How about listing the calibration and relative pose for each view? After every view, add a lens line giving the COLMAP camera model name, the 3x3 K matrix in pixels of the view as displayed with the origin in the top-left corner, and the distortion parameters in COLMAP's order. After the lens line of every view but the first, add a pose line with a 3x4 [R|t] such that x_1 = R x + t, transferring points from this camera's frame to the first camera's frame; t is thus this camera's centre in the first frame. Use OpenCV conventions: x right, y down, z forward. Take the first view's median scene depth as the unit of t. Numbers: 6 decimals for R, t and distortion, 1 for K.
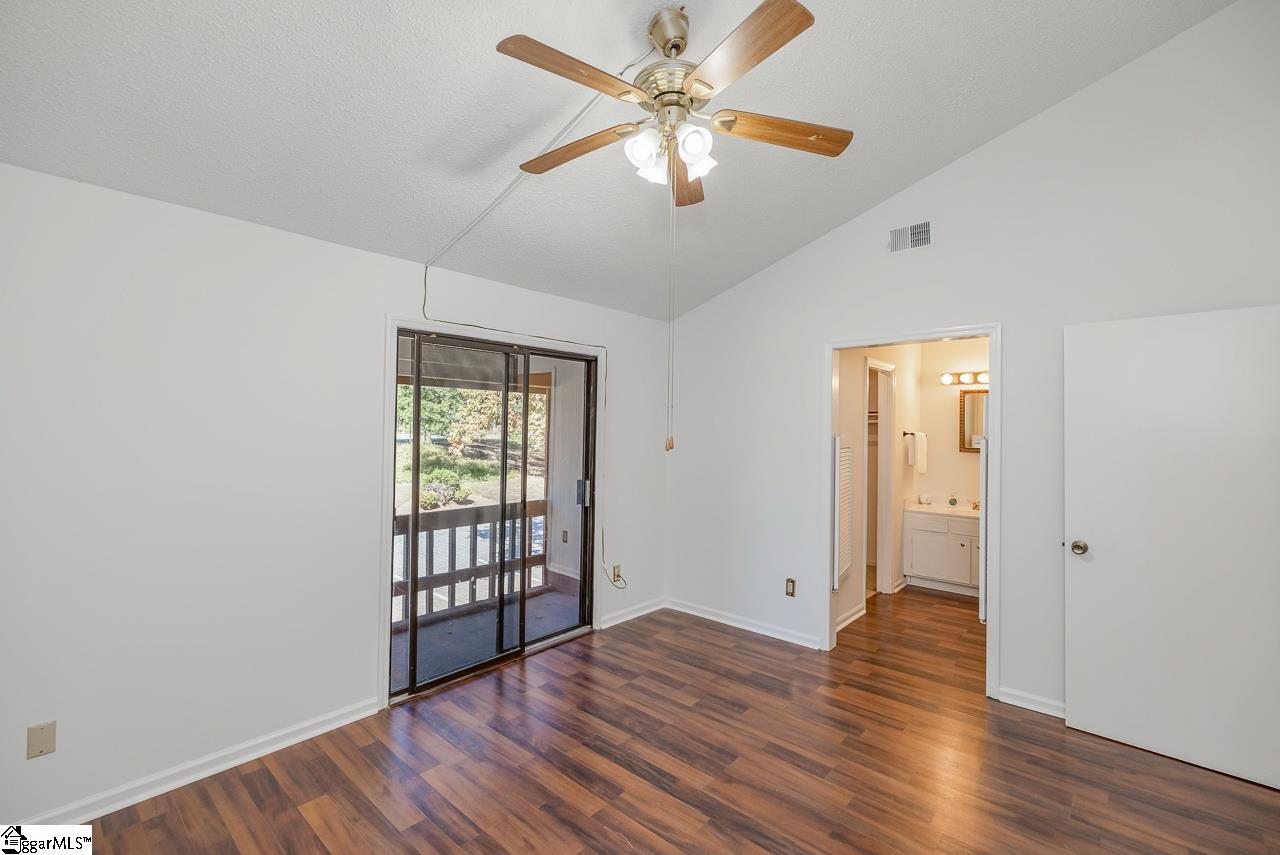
lens RADIAL K [[548.7, 0, 638.2], [0, 548.7, 424.1], [0, 0, 1]] dist [0.000144, -0.000333]
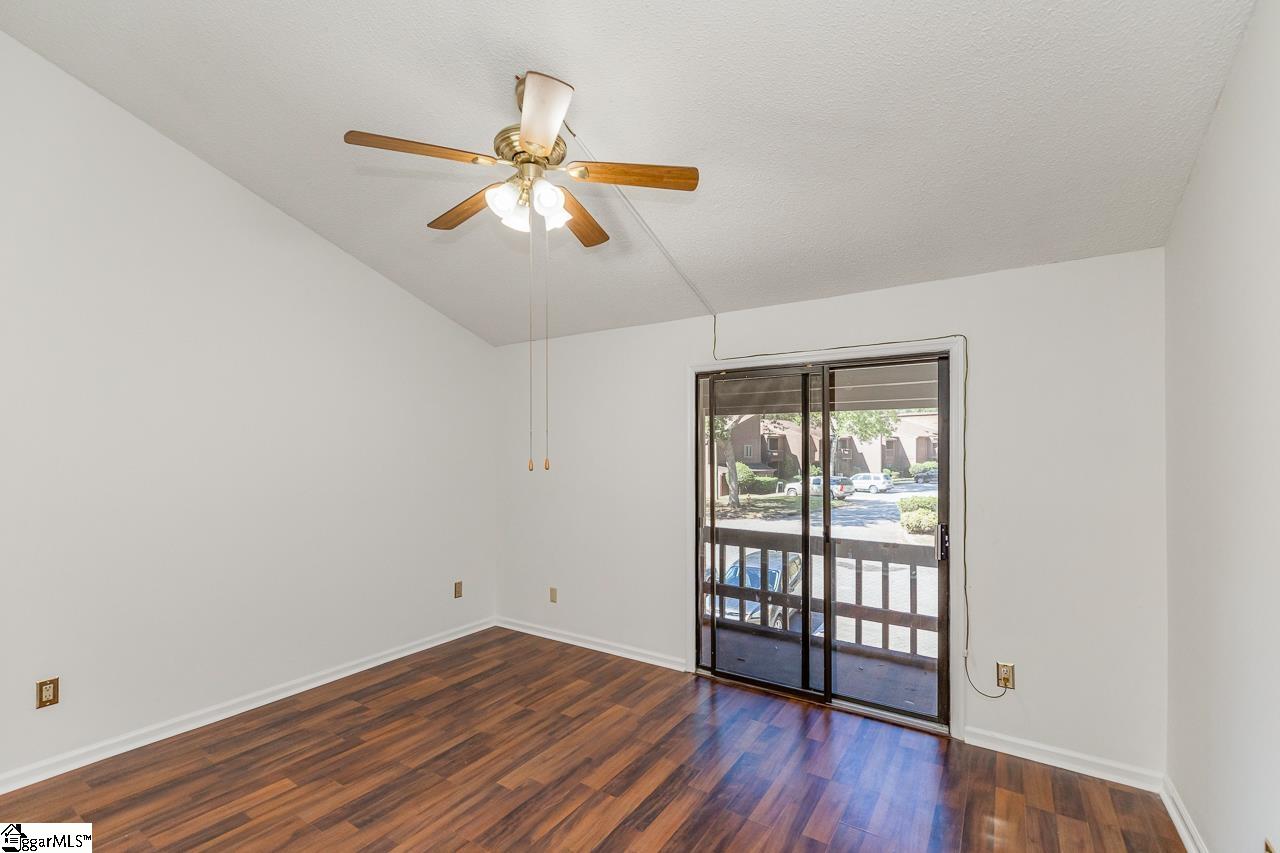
lens RADIAL K [[557.4, 0, 635.5], [0, 557.4, 455.0], [0, 0, 1]] dist [0.000851, -0.000001]
pose [[0.144339, -0.001908, -0.989526, 0.775740], [0.004729, 0.999988, -0.001238, 0.011835], [0.989517, -0.004501, 0.144346, 0.662425]]
